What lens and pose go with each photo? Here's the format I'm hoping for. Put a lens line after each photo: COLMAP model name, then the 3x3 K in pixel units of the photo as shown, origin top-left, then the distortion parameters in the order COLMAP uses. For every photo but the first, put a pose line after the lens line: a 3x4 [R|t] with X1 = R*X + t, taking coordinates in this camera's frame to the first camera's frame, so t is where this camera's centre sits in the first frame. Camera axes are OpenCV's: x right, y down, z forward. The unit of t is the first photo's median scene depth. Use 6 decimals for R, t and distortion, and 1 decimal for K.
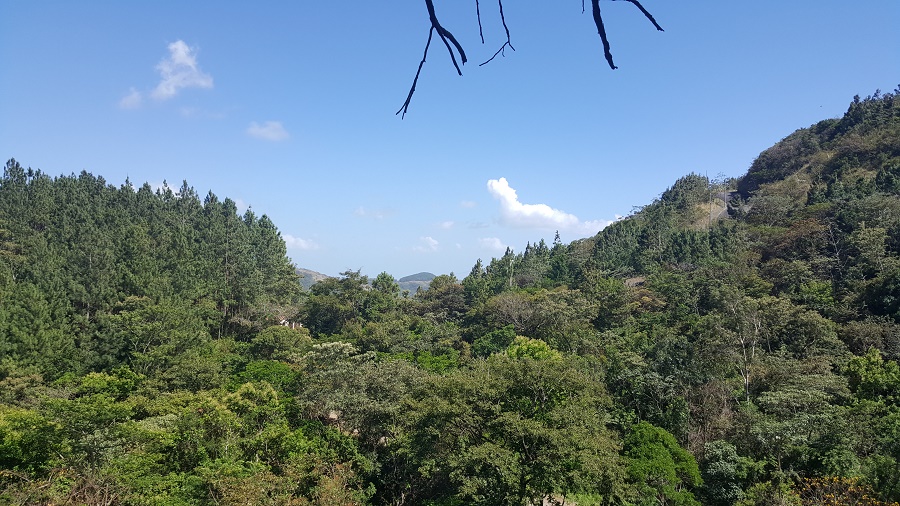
lens RADIAL K [[736.1, 0, 450.4], [0, 736.1, 252.8], [0, 0, 1]] dist [0.000823, -0.000310]
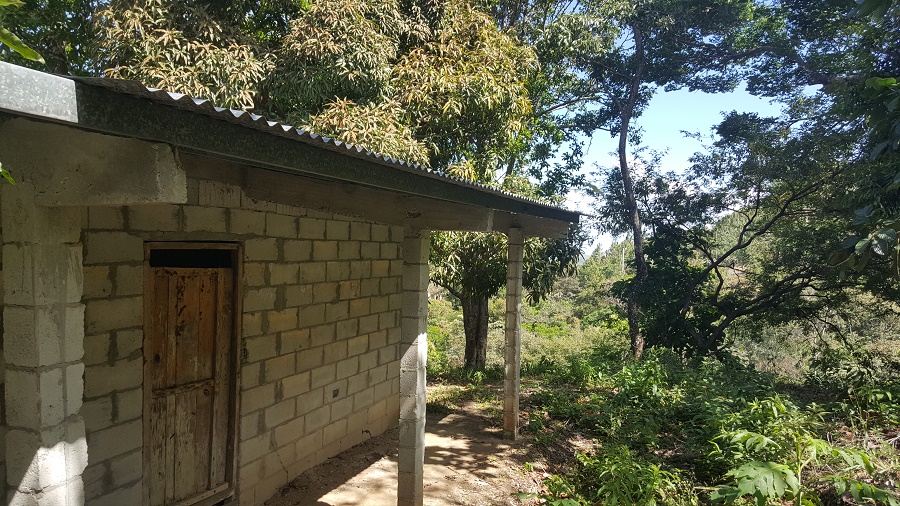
lens RADIAL K [[736.1, 0, 449.7], [0, 736.1, 251.8], [0, 0, 1]] dist [0.000823, -0.000310]
pose [[0.984043, 0.032602, -0.174916, 0.025081], [-0.026001, 0.998865, 0.039900, -0.035976], [0.176018, -0.034716, 0.983775, -0.271666]]
